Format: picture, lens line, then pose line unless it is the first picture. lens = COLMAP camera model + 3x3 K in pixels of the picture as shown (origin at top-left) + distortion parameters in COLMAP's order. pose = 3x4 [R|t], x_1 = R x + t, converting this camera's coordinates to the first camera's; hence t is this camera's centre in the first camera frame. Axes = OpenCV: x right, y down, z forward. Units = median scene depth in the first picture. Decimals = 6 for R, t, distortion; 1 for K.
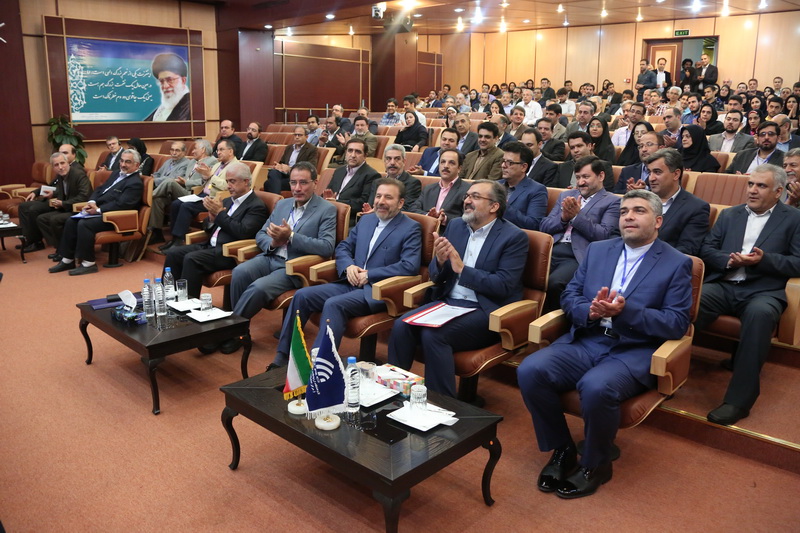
lens RADIAL K [[640.5, 0, 400.0], [0, 640.5, 266.5], [0, 0, 1]] dist [-0.080732, -0.002847]
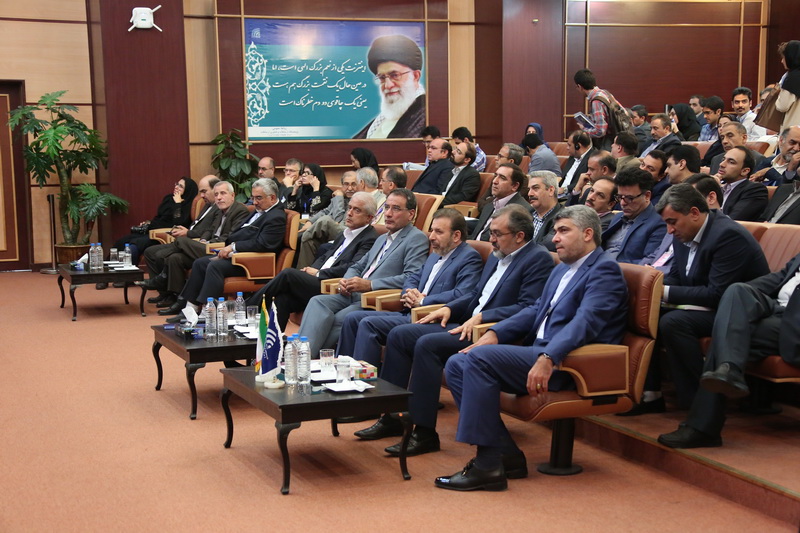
lens RADIAL K [[1479.3, 0, 400.0], [0, 1479.3, 266.5], [0, 0, 1]] dist [0.310576, 0.042694]
pose [[0.901221, 0.019784, -0.432908, 0.344376], [-0.077629, 0.990169, -0.116356, 0.085764], [0.426350, 0.138469, 0.893897, -0.382500]]
